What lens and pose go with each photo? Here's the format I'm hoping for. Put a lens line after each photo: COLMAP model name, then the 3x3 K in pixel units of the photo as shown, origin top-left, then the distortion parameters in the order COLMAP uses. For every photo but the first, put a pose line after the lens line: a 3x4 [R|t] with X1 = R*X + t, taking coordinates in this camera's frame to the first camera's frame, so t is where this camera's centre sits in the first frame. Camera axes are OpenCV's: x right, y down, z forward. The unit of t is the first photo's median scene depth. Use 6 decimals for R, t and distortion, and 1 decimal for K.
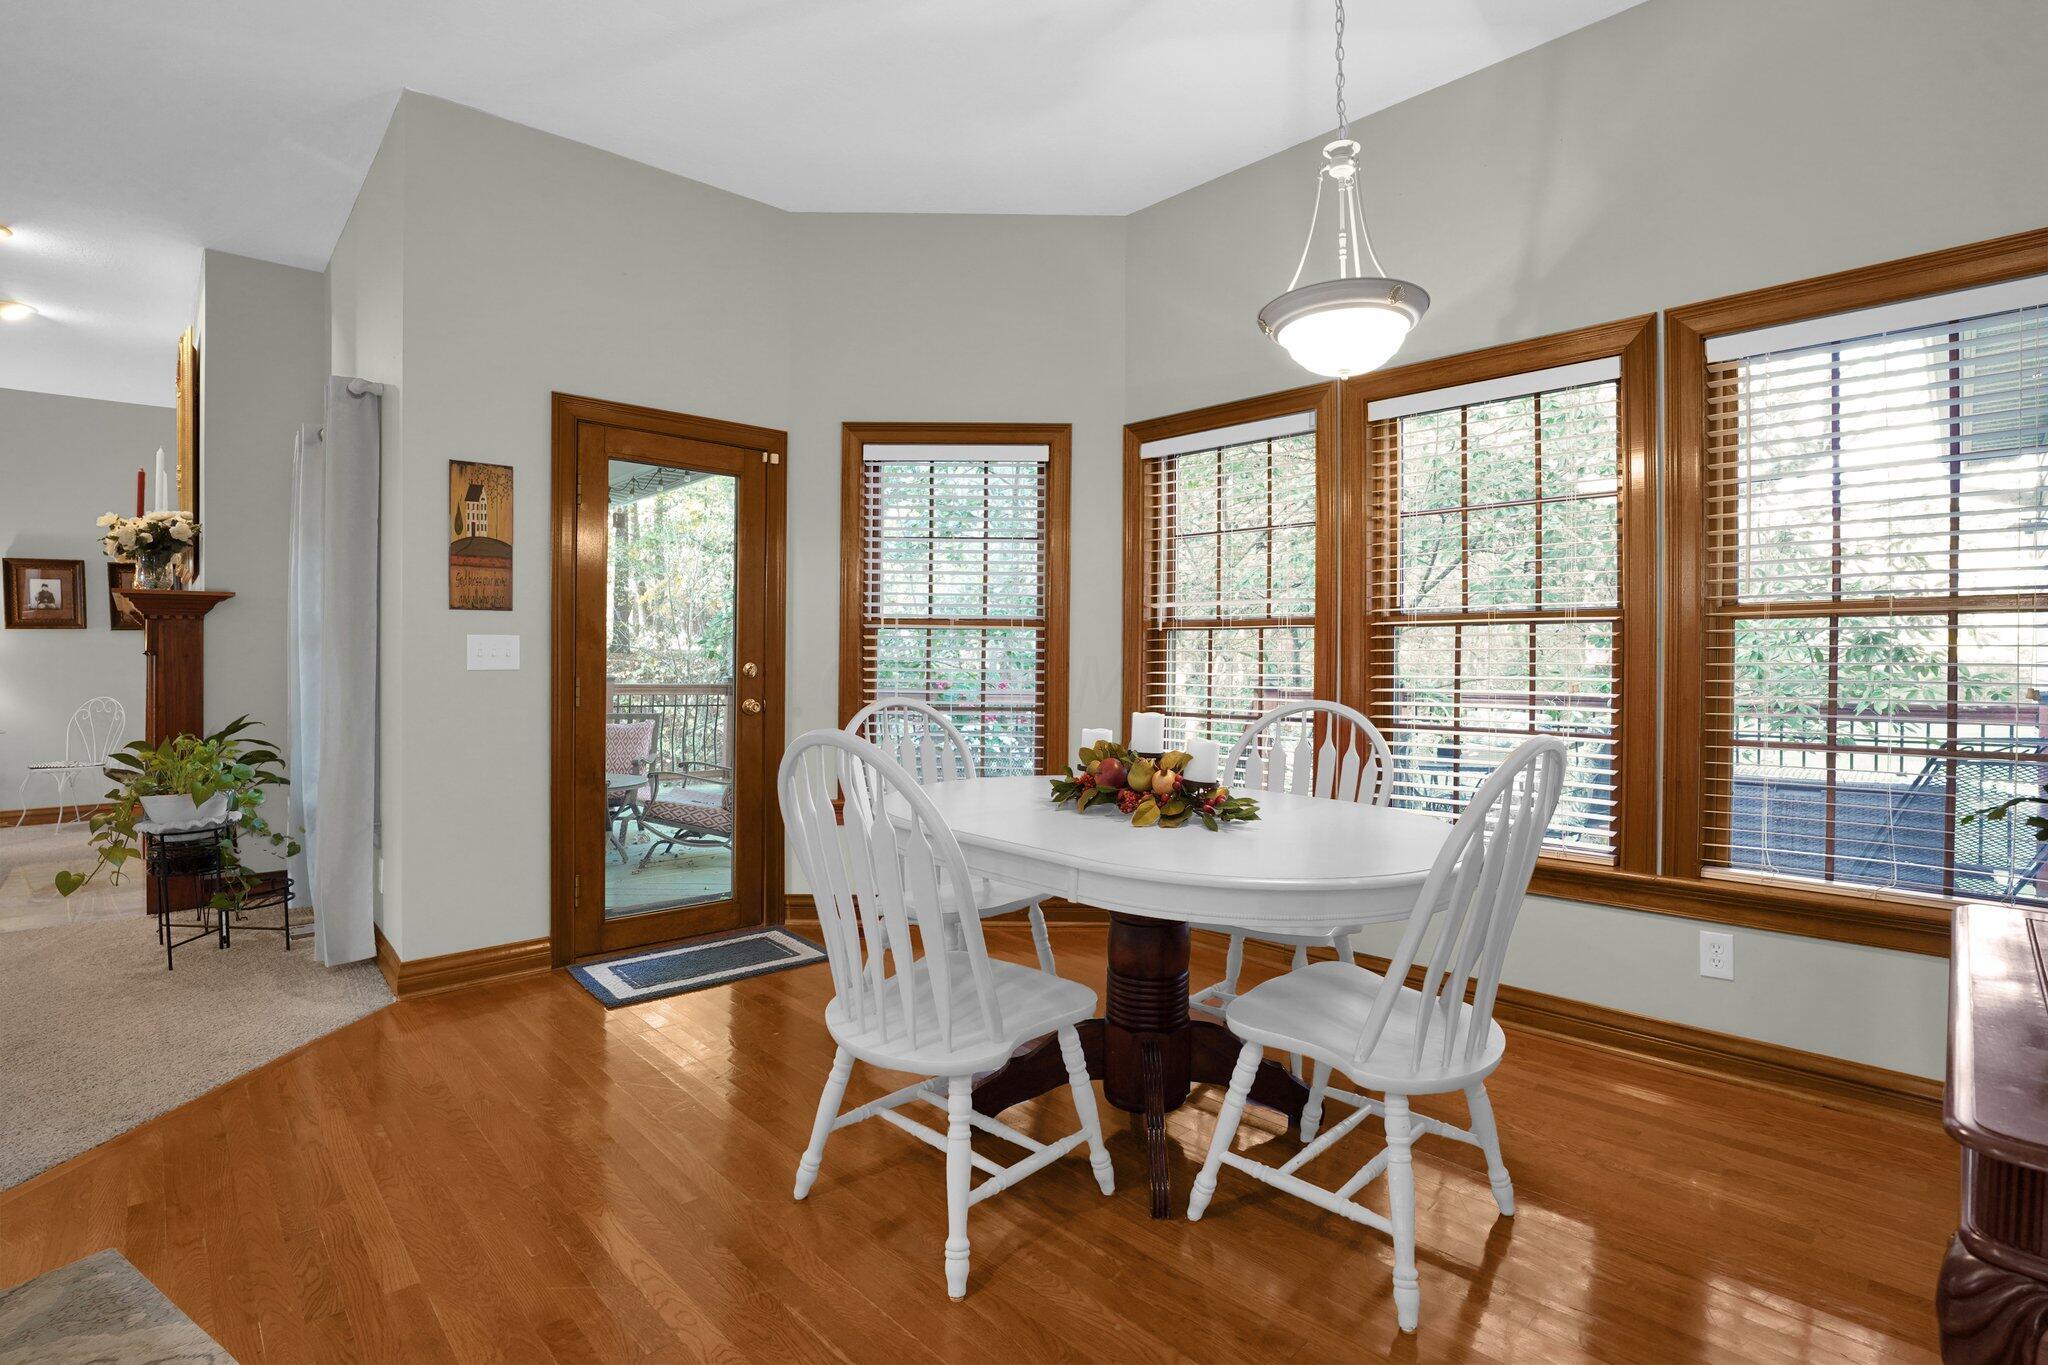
lens RADIAL K [[985.1, 0, 1012.0], [0, 985.1, 681.9], [0, 0, 1]] dist [-0.041813, 0.013629]
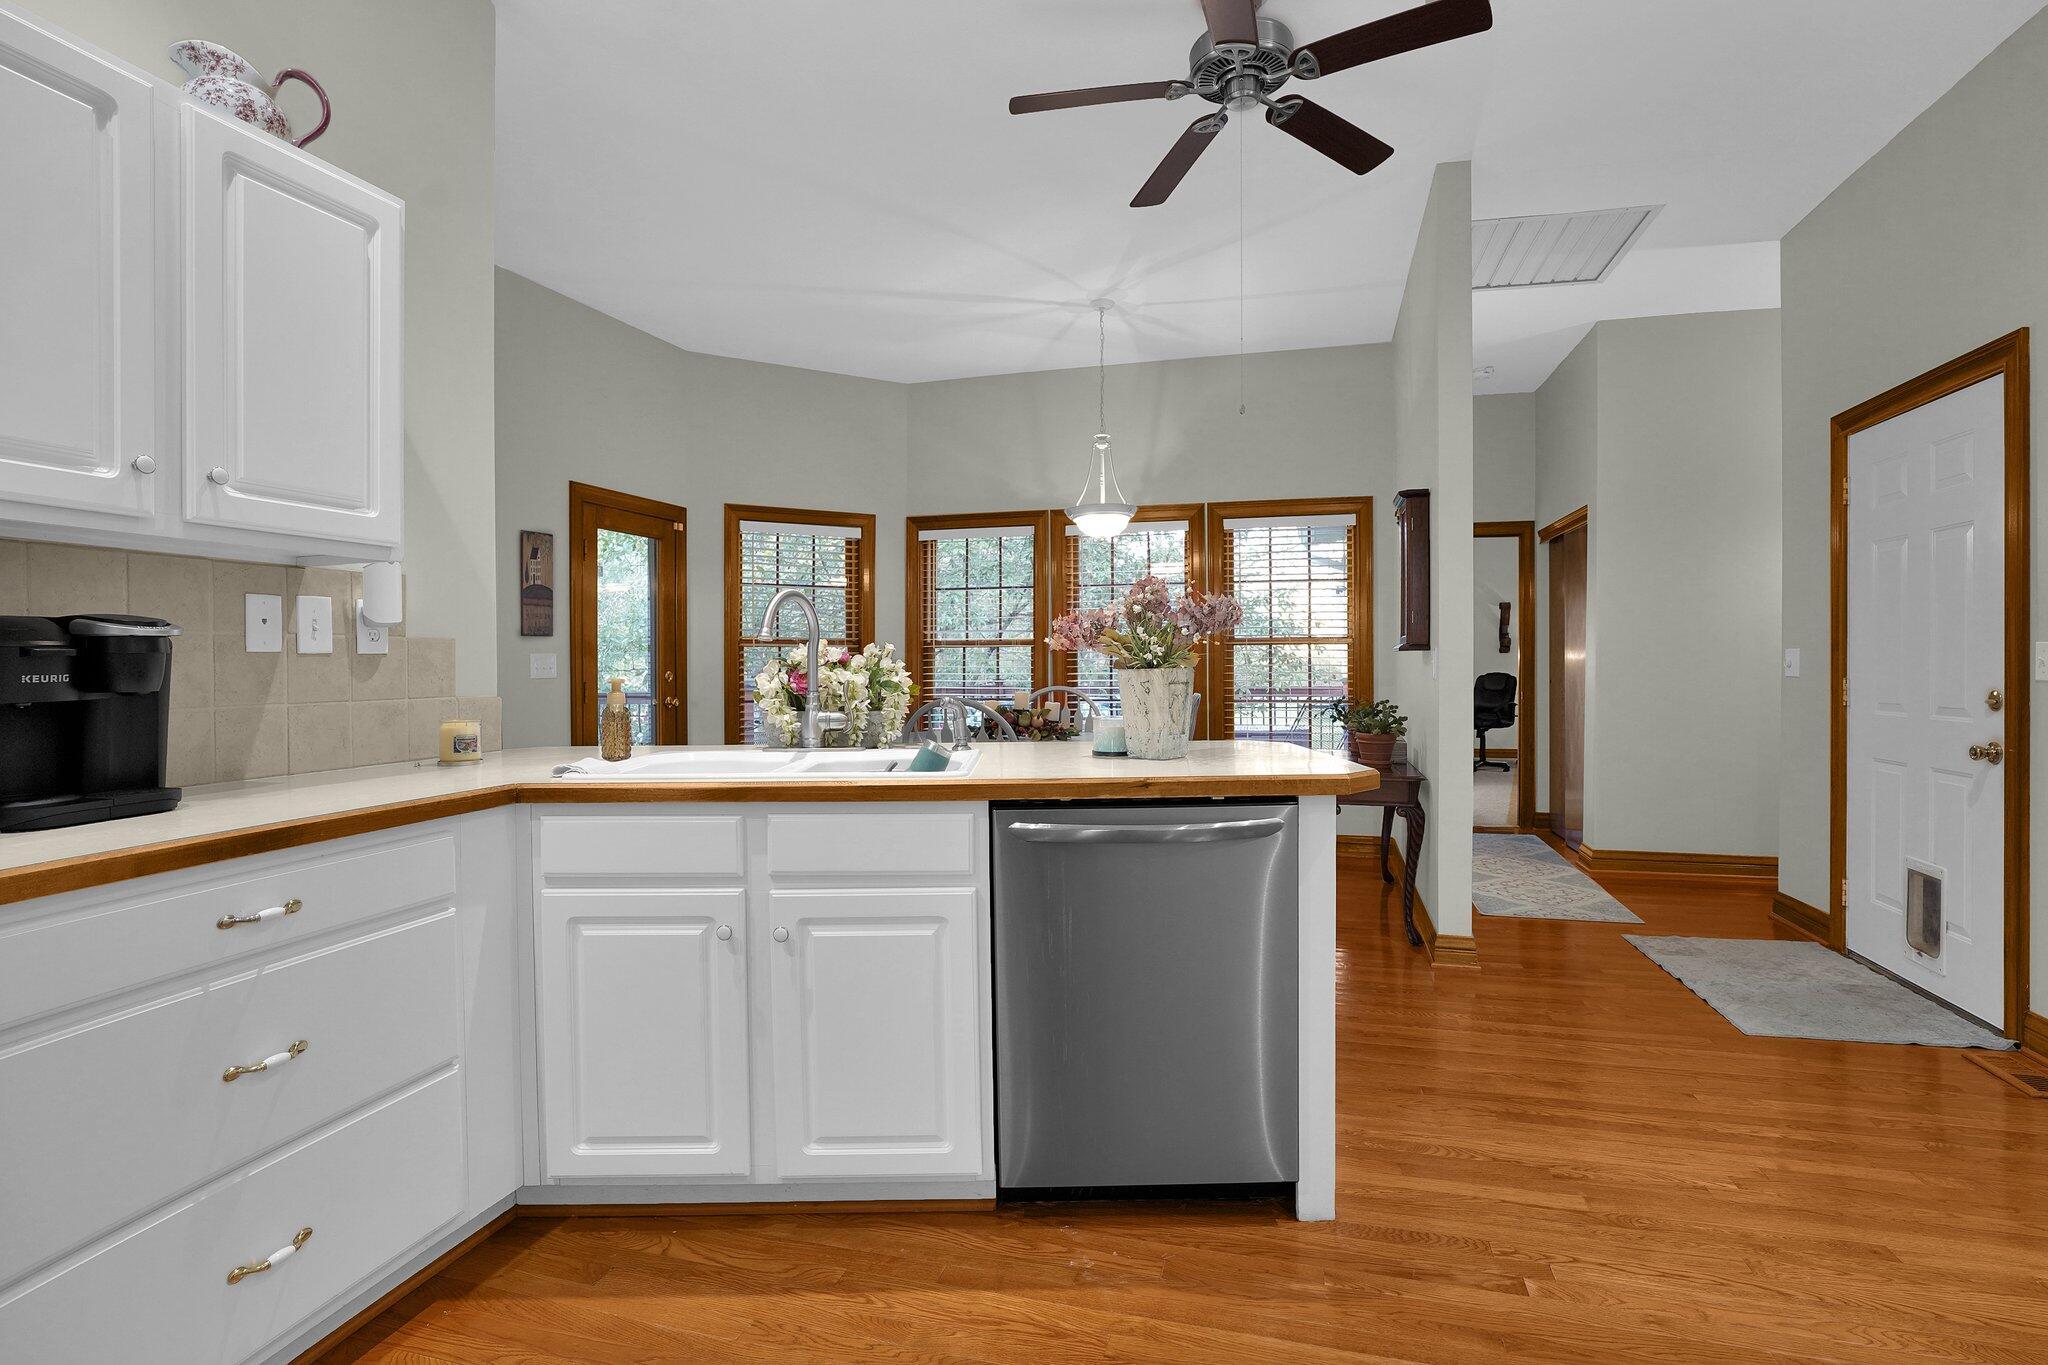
lens RADIAL K [[985.1, 0, 1051.2], [0, 985.1, 680.1], [0, 0, 1]] dist [-0.041813, 0.013629]
pose [[0.869269, -0.015111, 0.494109, -0.569320], [0.020159, 0.999785, -0.004890, 0.013034], [-0.493929, 0.014212, 0.869386, -0.583623]]
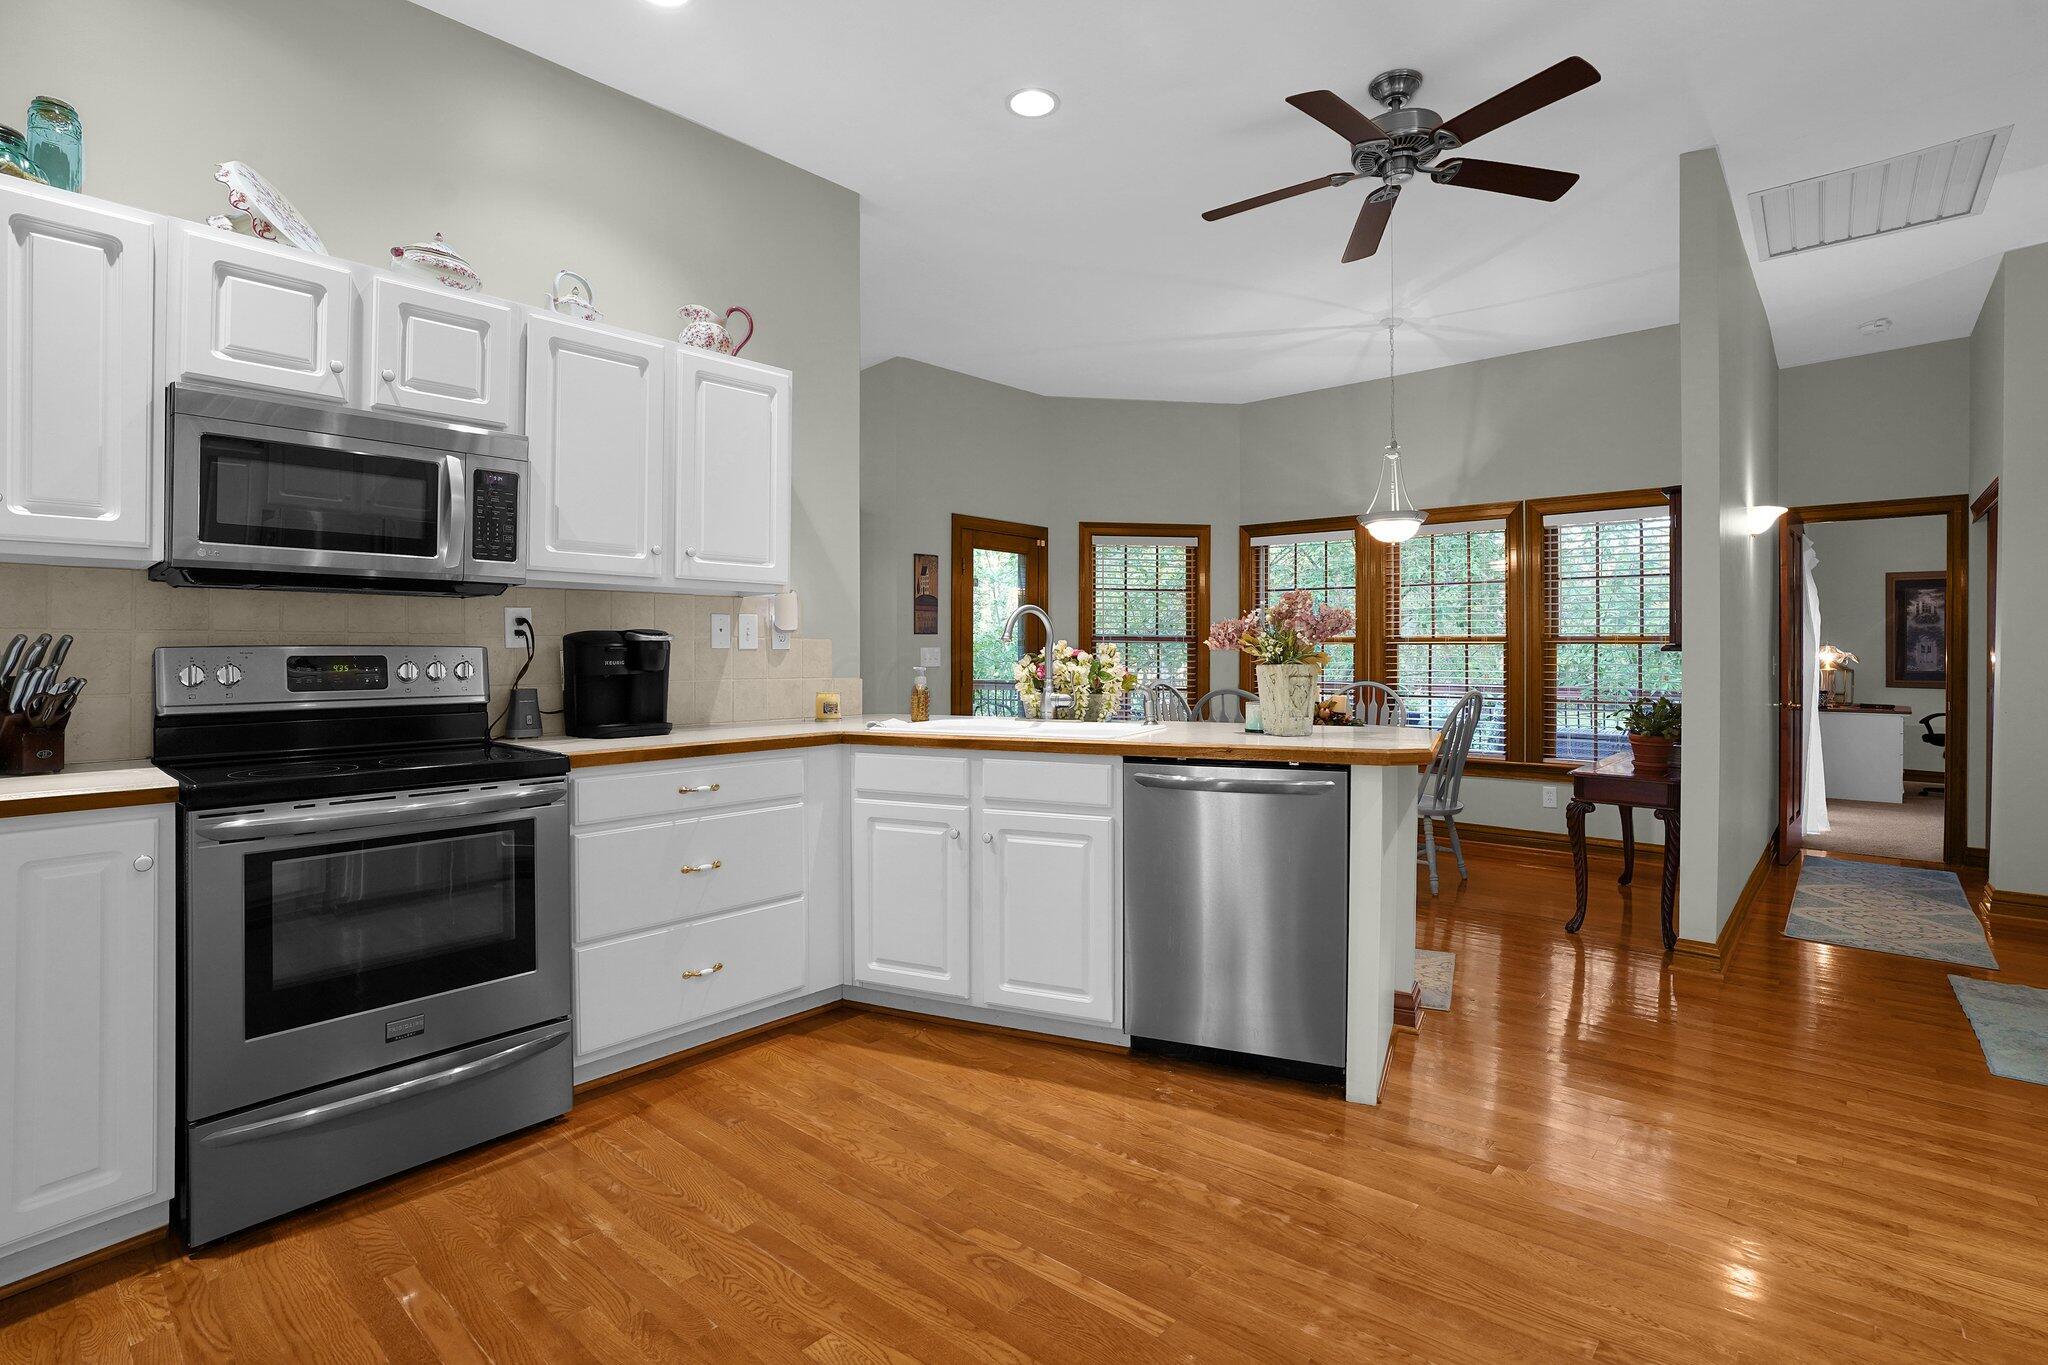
lens RADIAL K [[985.1, 0, 1033.3], [0, 985.1, 682.0], [0, 0, 1]] dist [-0.041813, 0.013629]
pose [[0.997471, -0.000168, 0.071078, -0.452287], [0.000279, 0.999999, -0.001544, 0.019558], [-0.071078, 0.001560, 0.997470, -0.856246]]
